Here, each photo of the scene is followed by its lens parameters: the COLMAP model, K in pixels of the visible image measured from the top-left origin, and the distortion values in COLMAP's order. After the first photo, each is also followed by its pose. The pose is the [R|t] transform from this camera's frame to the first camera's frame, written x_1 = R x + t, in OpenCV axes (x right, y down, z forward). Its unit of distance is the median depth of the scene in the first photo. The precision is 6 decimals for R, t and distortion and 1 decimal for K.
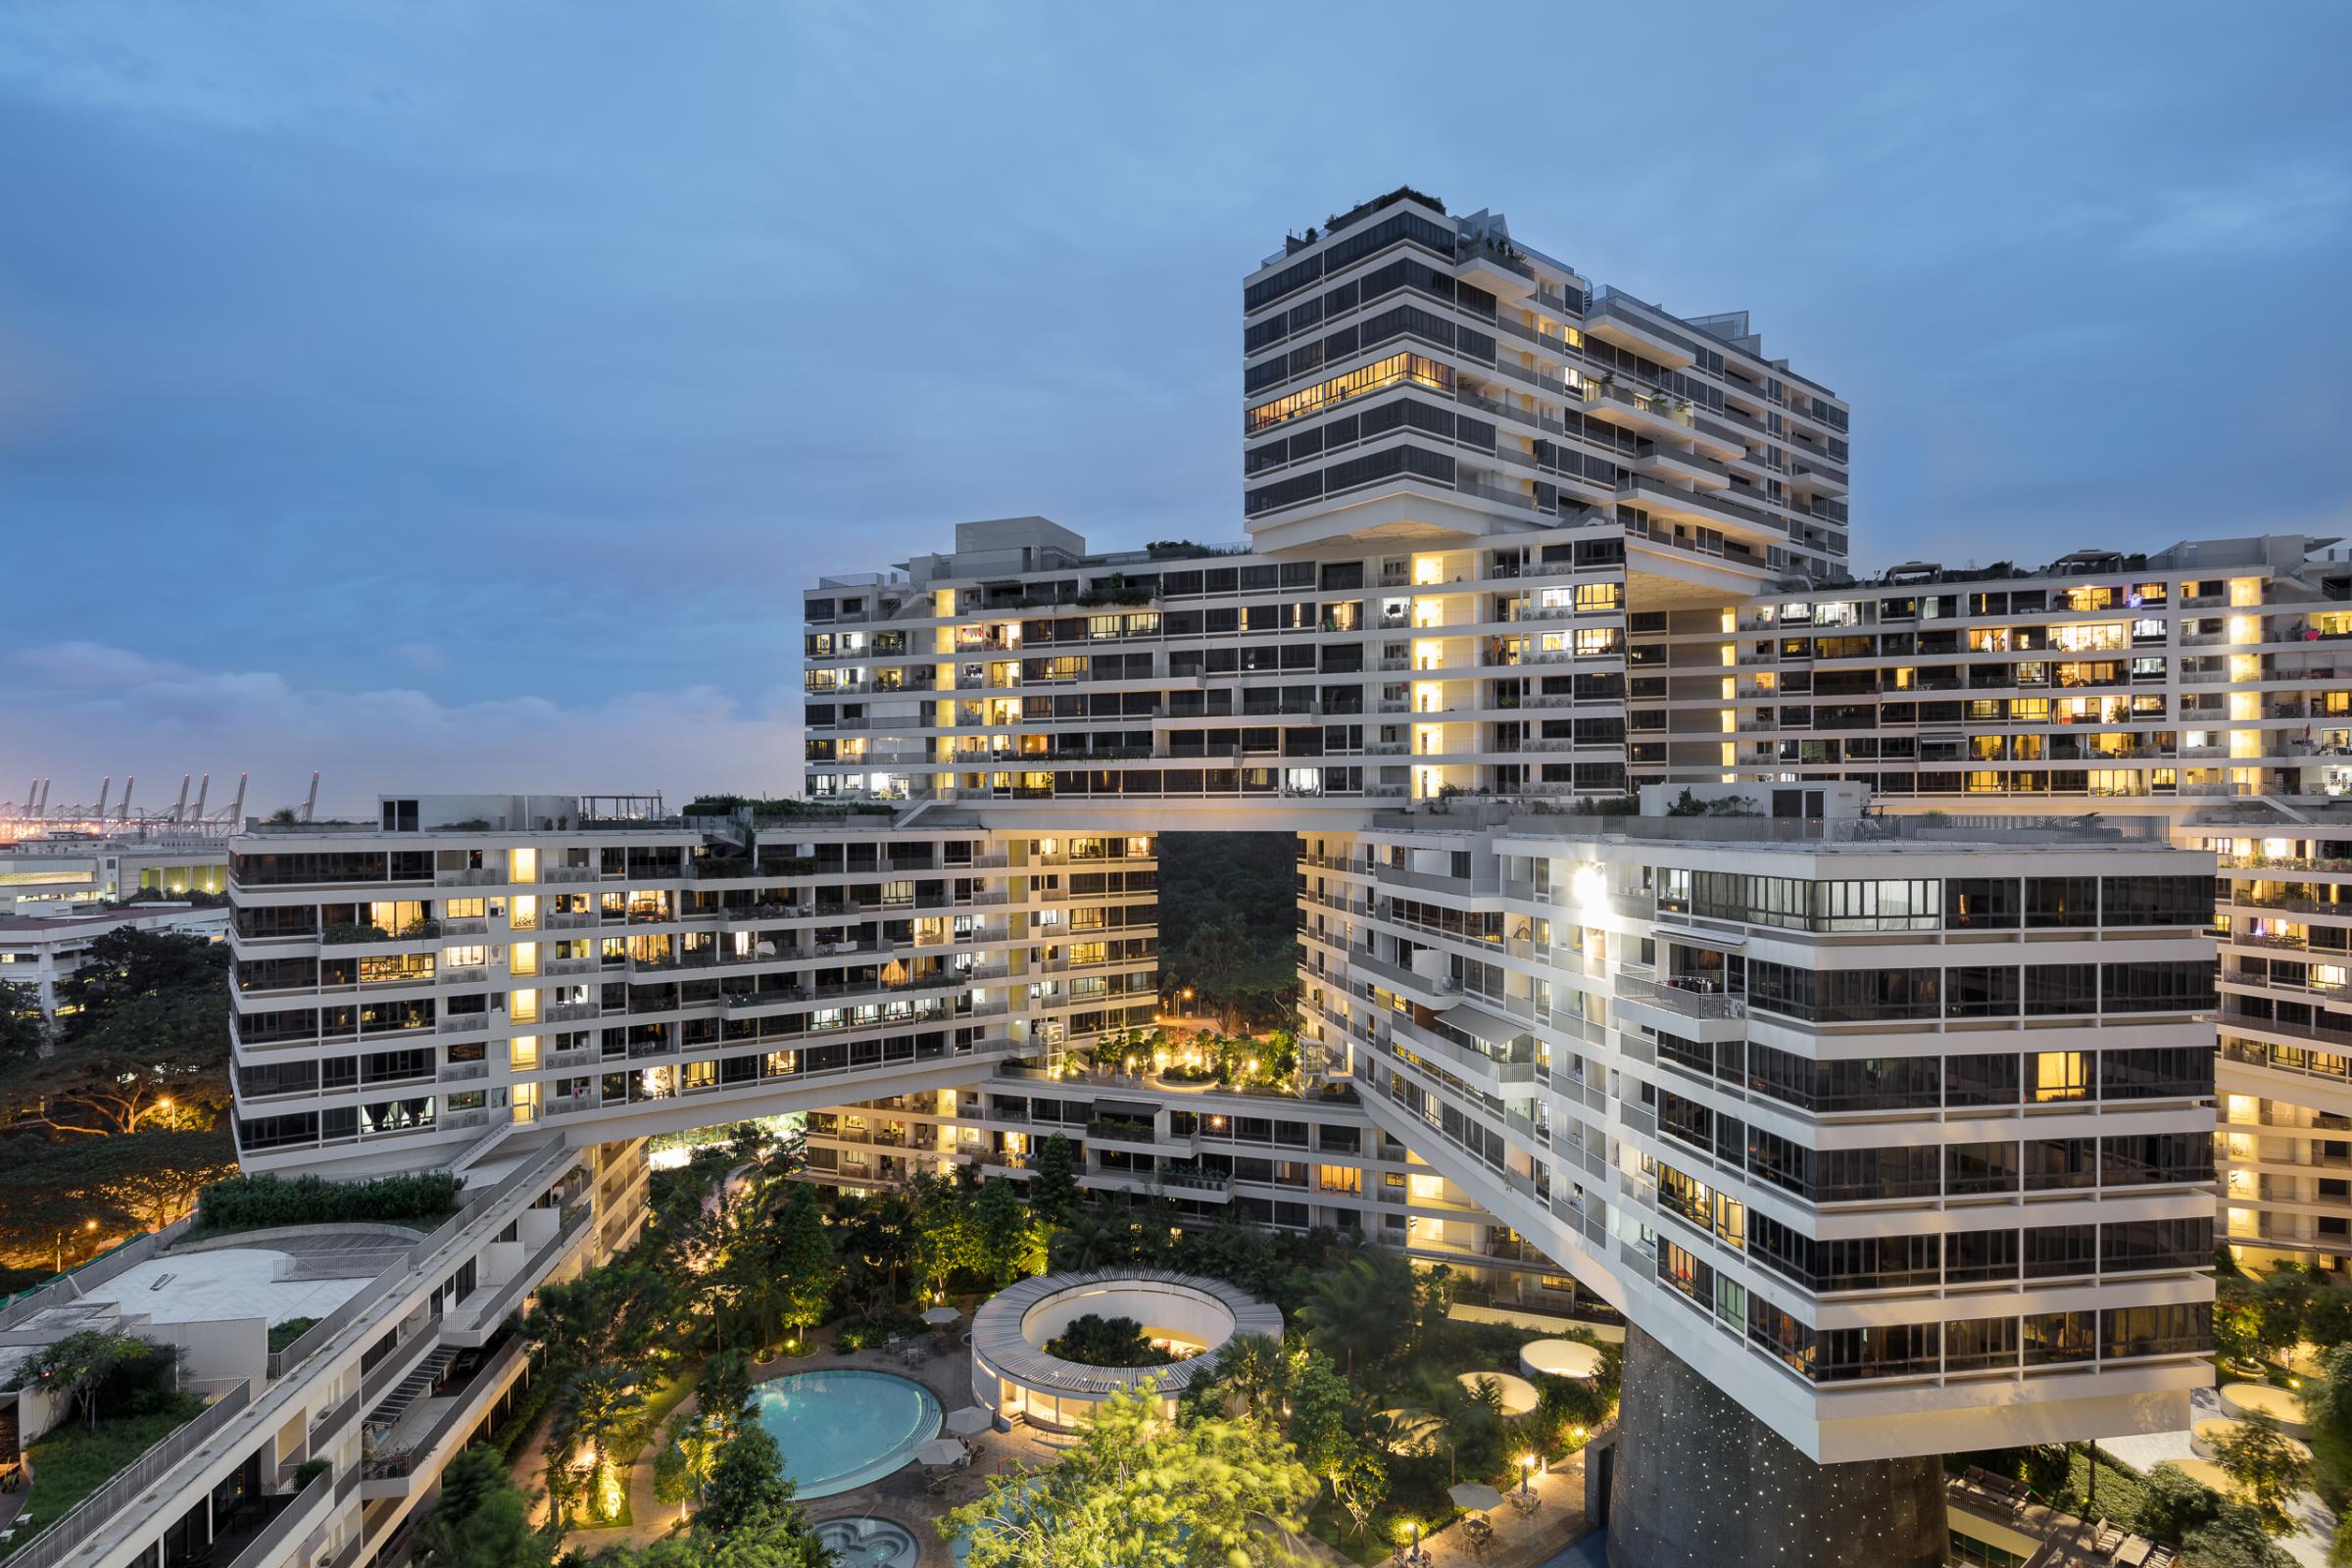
lens RADIAL K [[1238.3, 0, 1159.6], [0, 1238.3, 824.9], [0, 0, 1]] dist [0.005307, -0.001015]
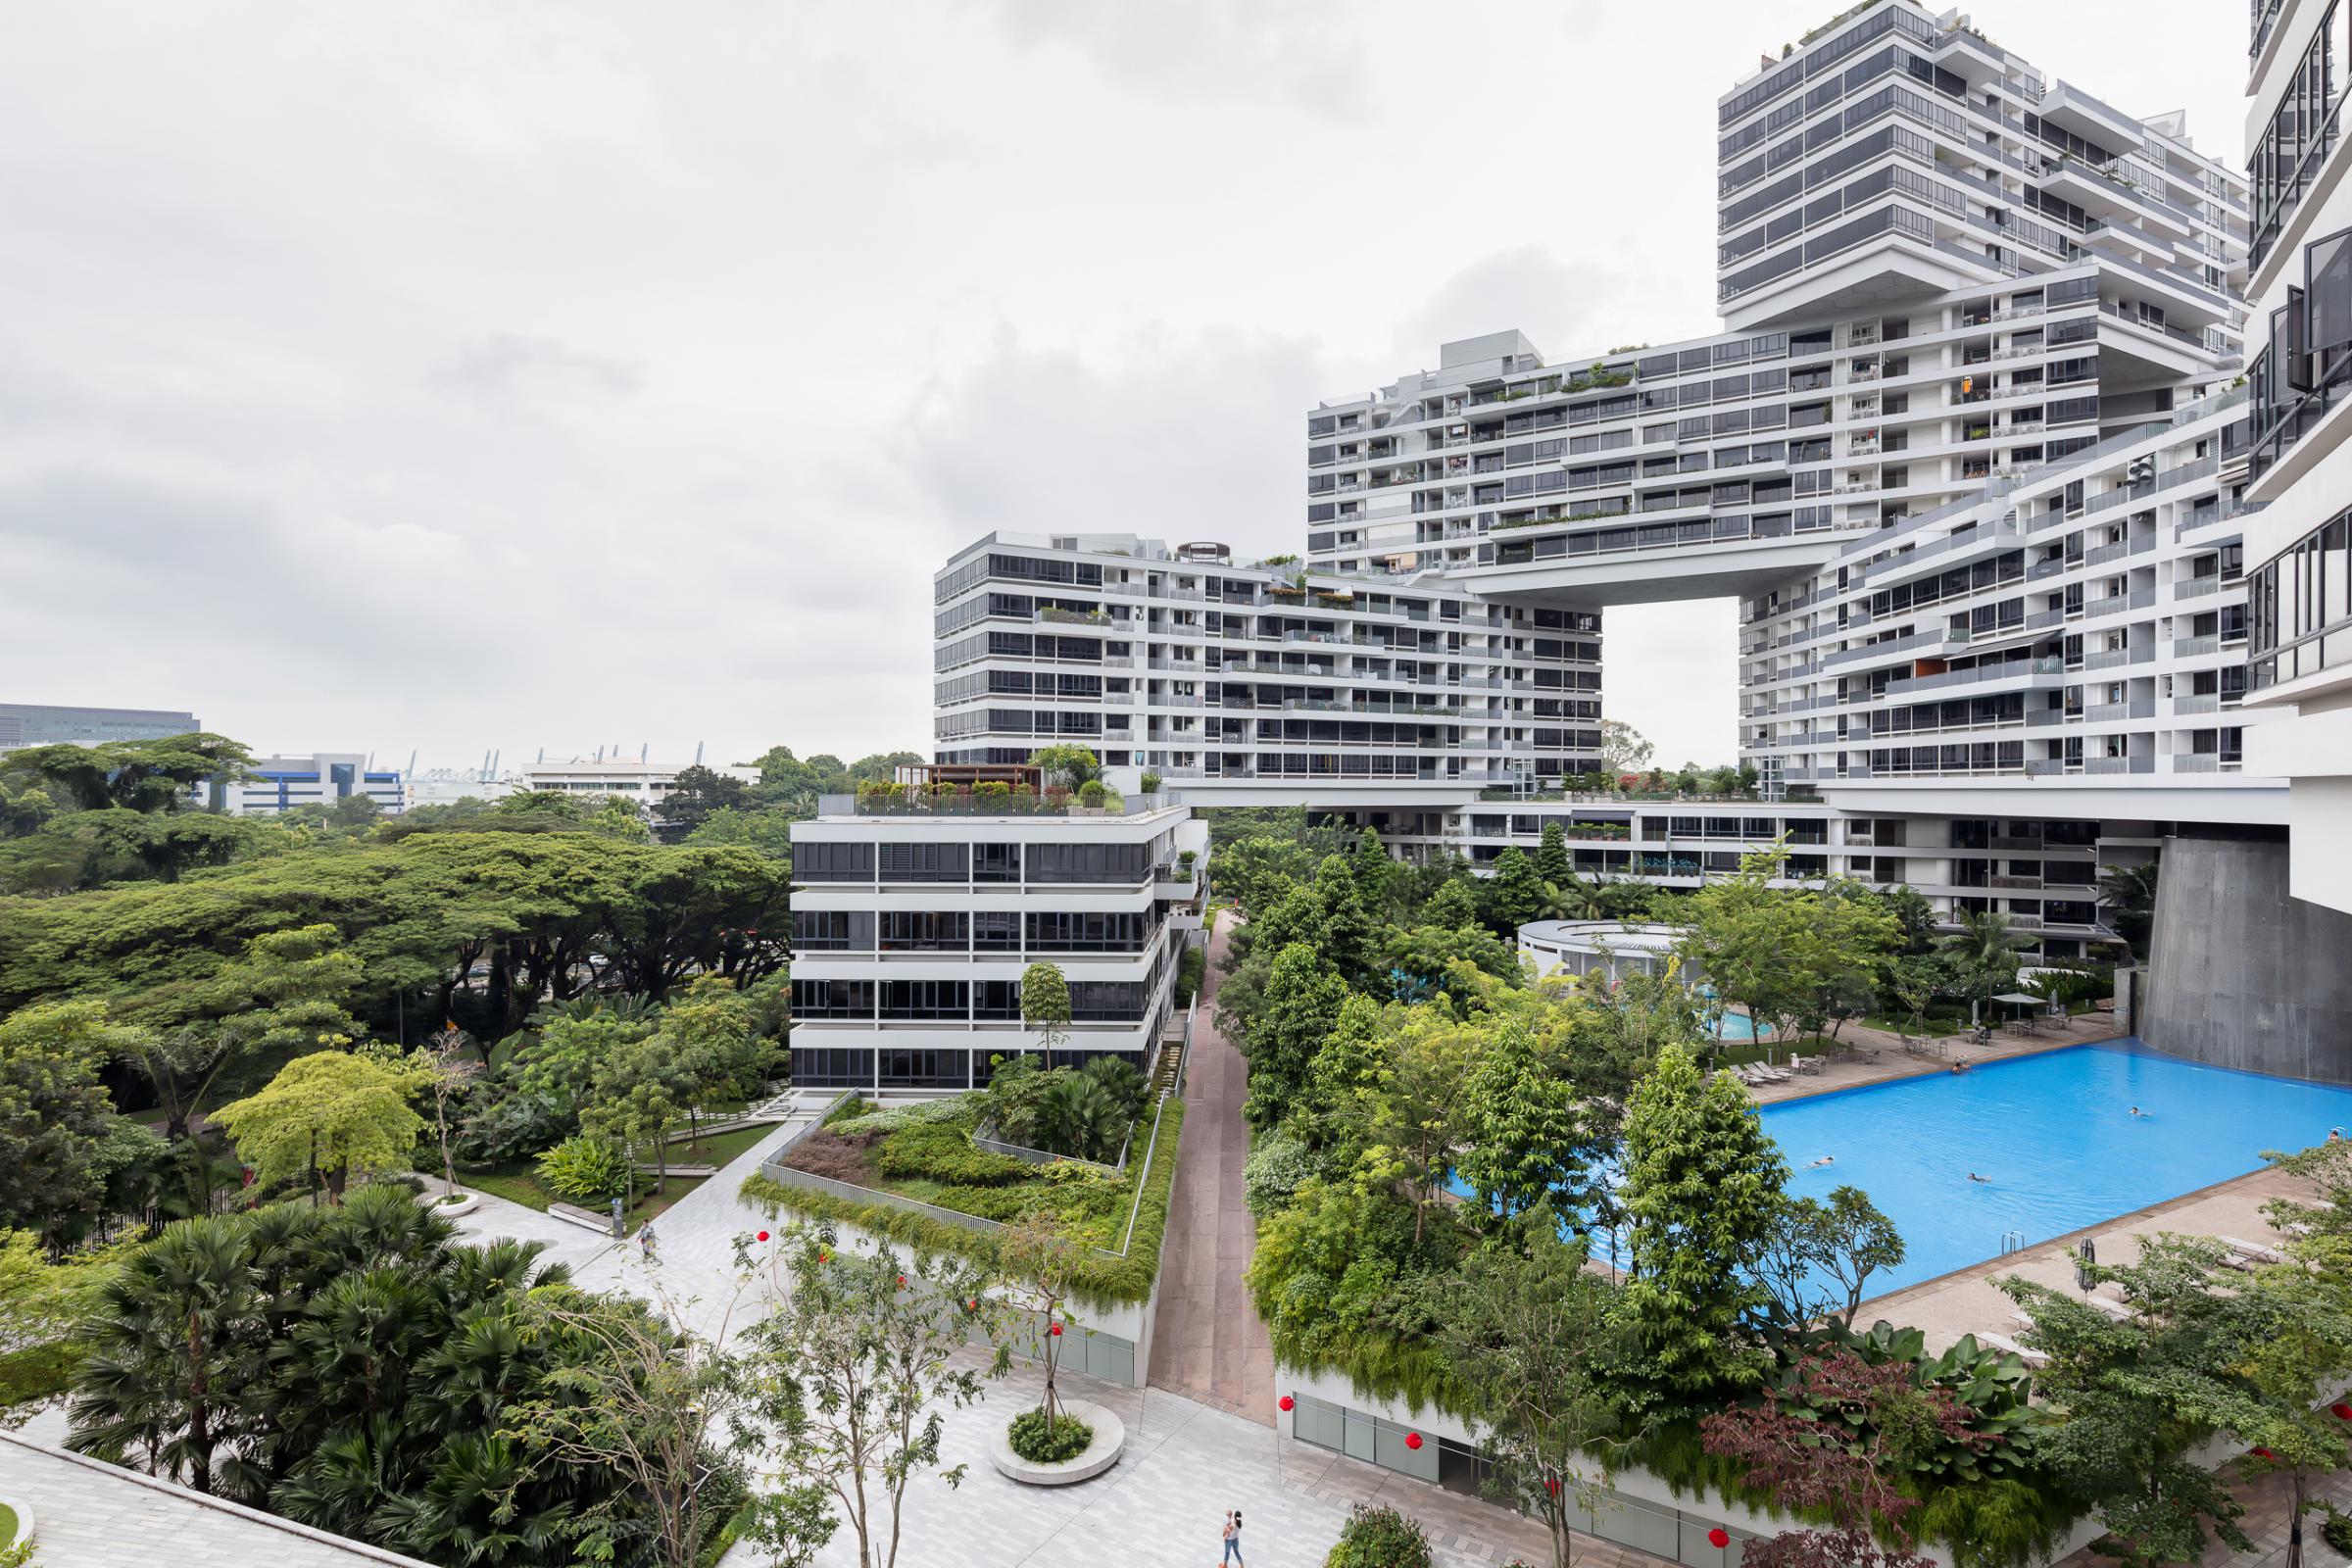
lens RADIAL K [[1152.2, 0, 1206.3], [0, 1152.2, 786.8], [0, 0, 1]] dist [0.011345, -0.004958]
pose [[0.984301, 0.004324, -0.176447, -0.212667], [-0.005781, 0.999953, -0.007739, 0.221307], [0.176406, 0.008637, 0.984280, -0.157153]]
